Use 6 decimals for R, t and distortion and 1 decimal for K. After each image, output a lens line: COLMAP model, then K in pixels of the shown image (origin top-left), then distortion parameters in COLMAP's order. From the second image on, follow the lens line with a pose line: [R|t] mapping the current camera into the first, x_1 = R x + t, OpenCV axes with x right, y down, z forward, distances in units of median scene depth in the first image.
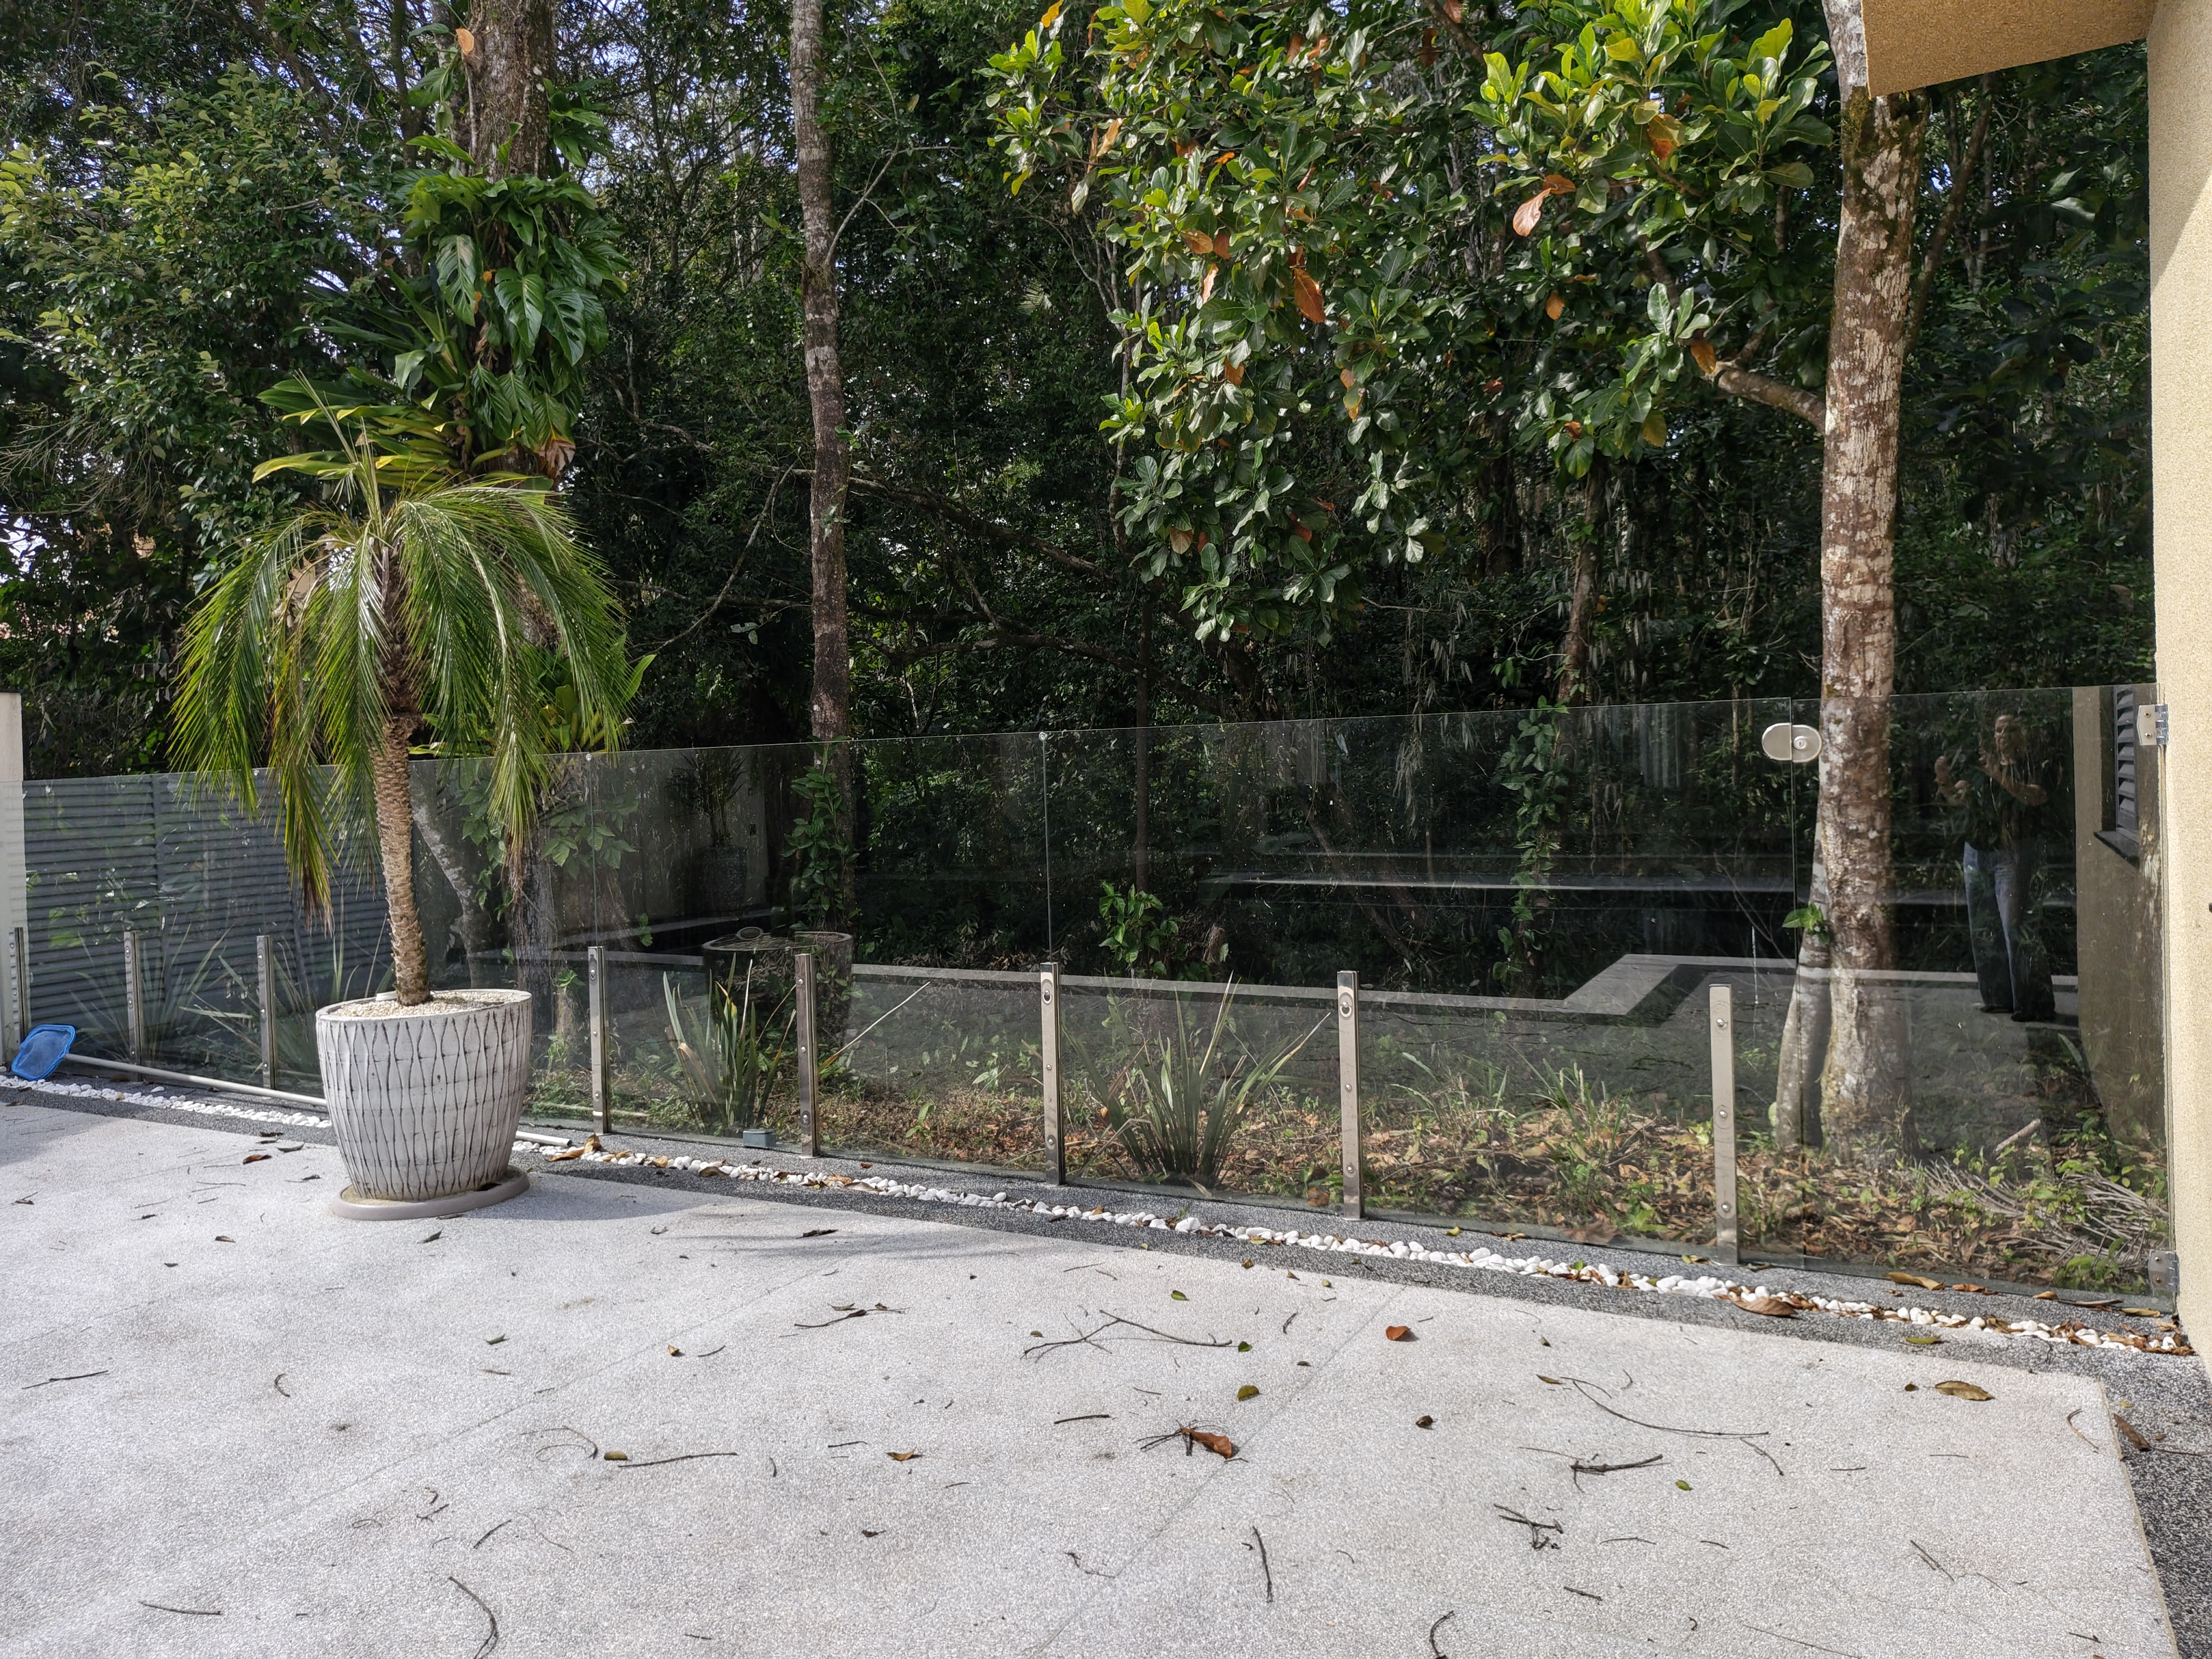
lens RADIAL K [[1526.8, 0, 1085.0], [0, 1526.8, 828.5], [0, 0, 1]] dist [0.027981, -0.028591]
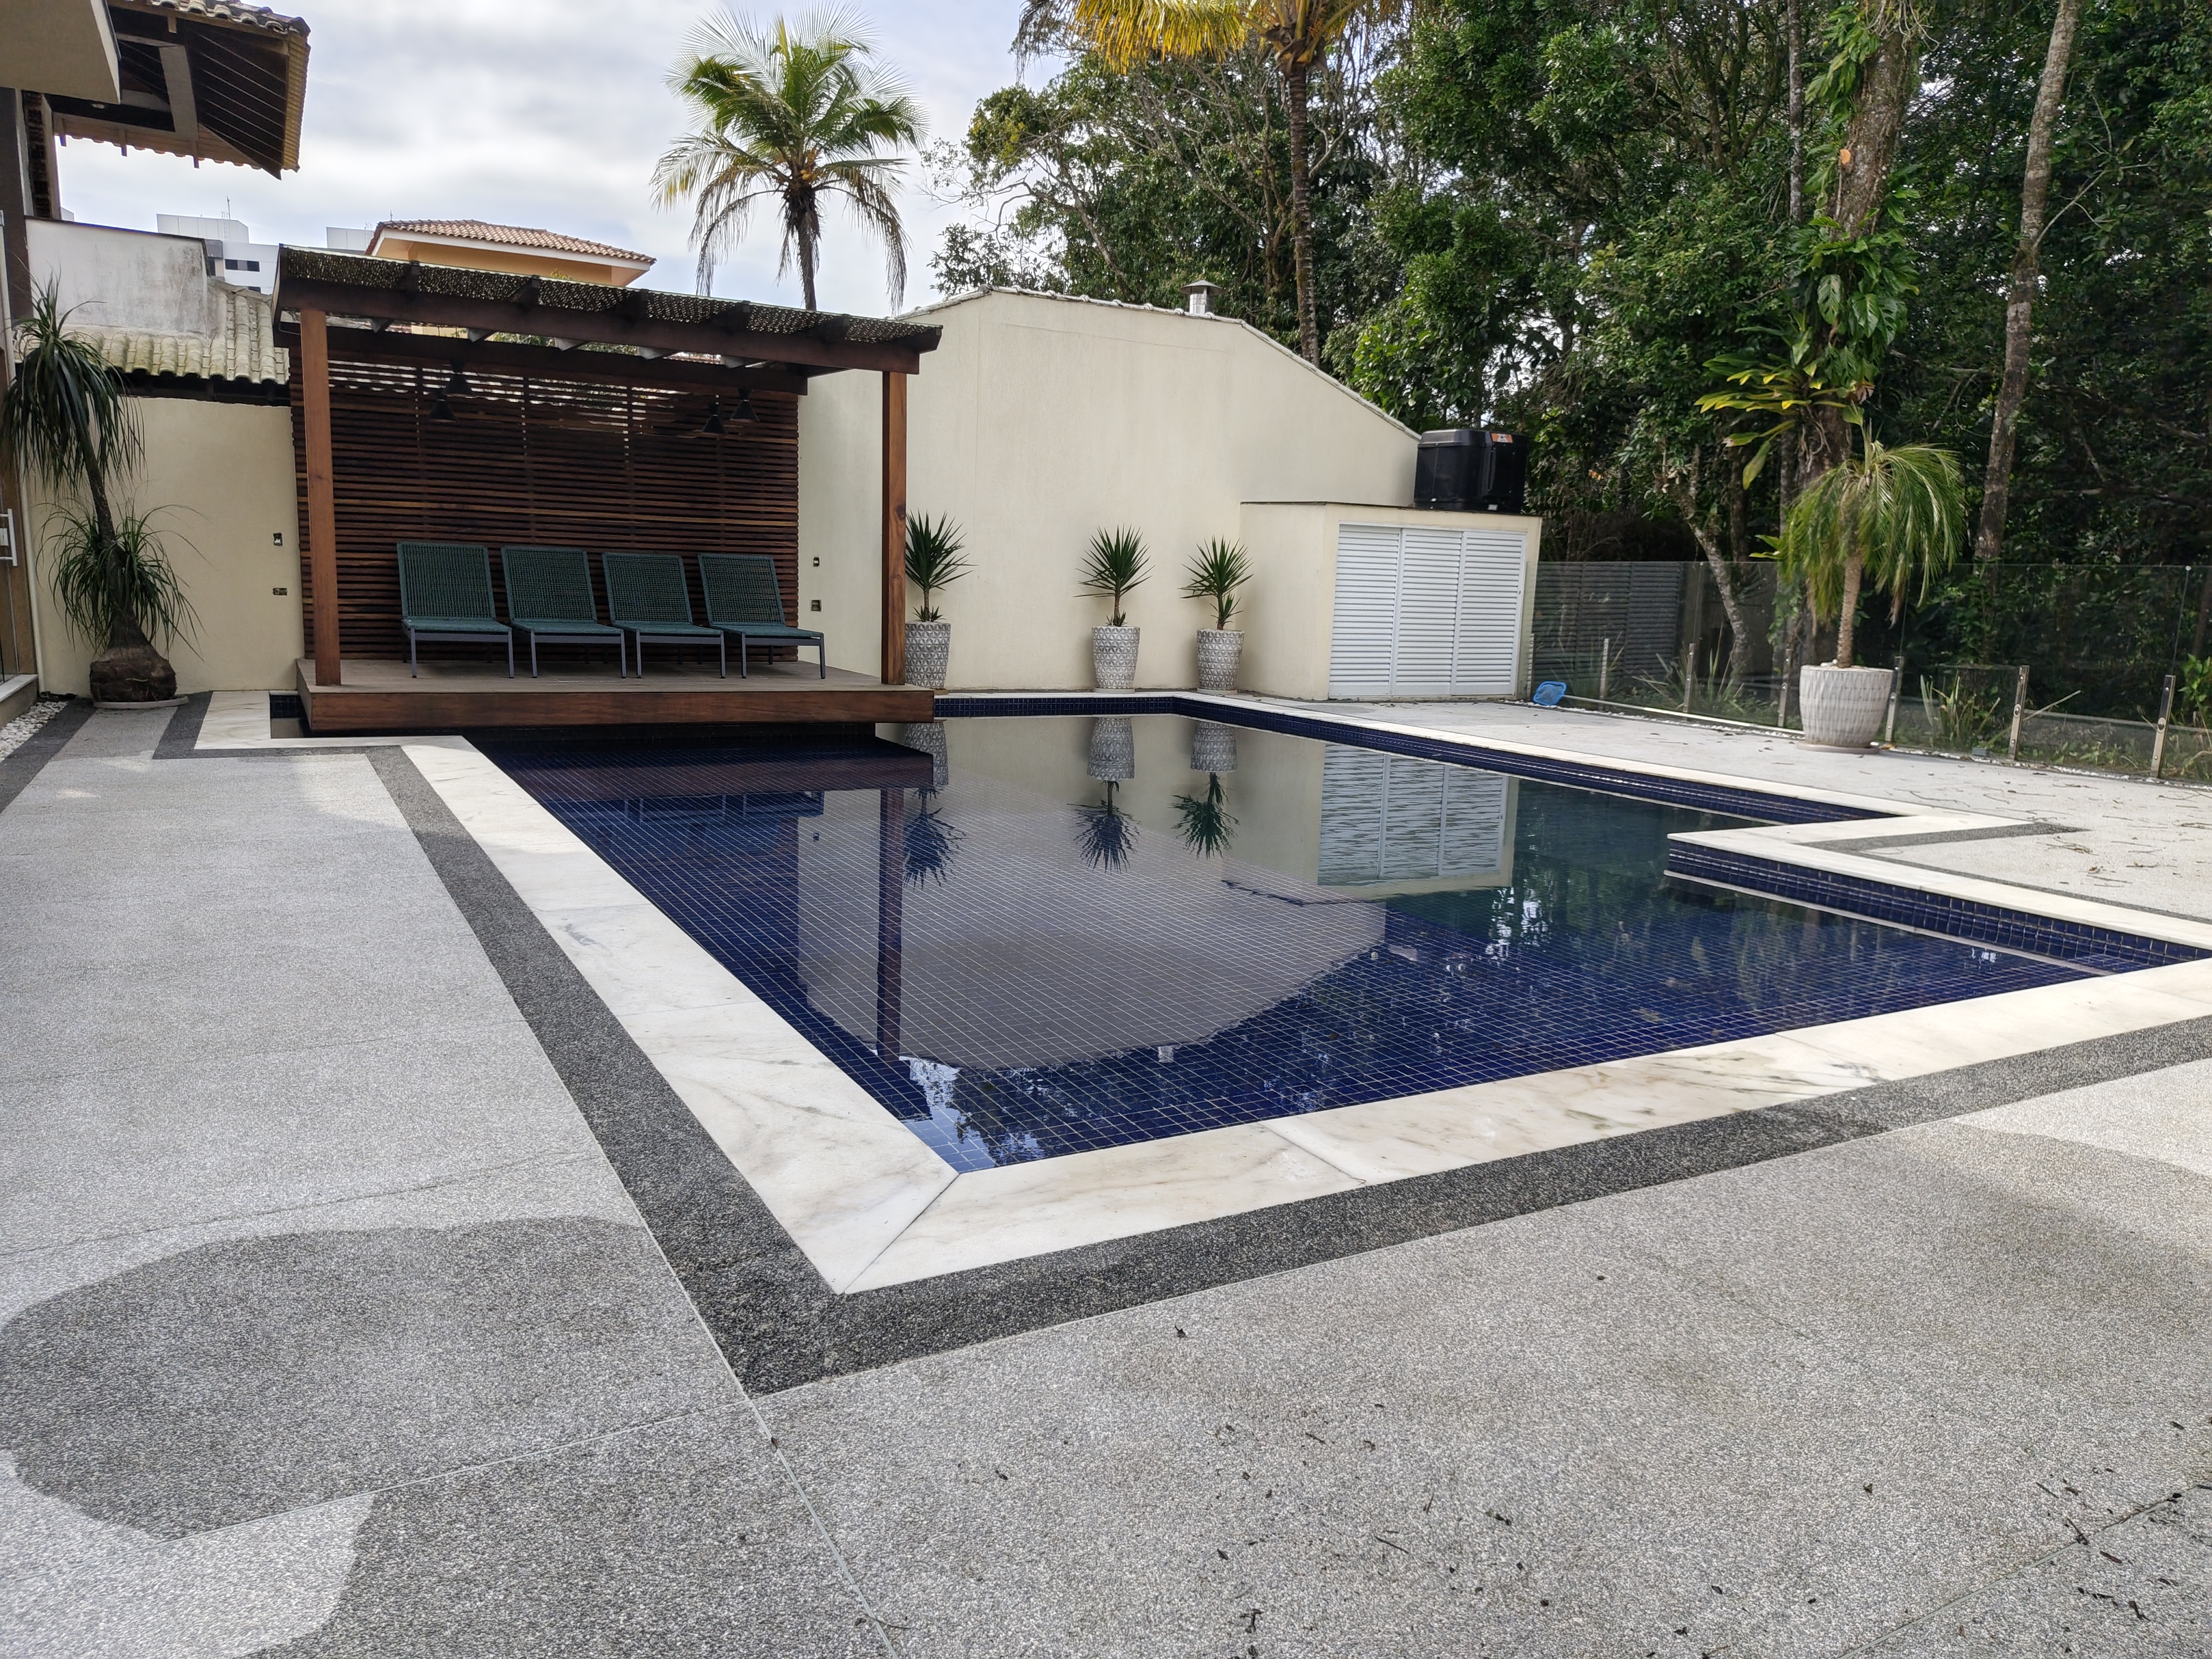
lens RADIAL K [[1526.8, 0, 1085.0], [0, 1526.8, 828.5], [0, 0, 1]] dist [0.027981, -0.028591]
pose [[0.838805, 0.152317, -0.522691, -0.090973], [-0.081972, 0.984455, 0.155332, 0.058089], [0.538225, -0.087448, 0.838252, -1.086530]]
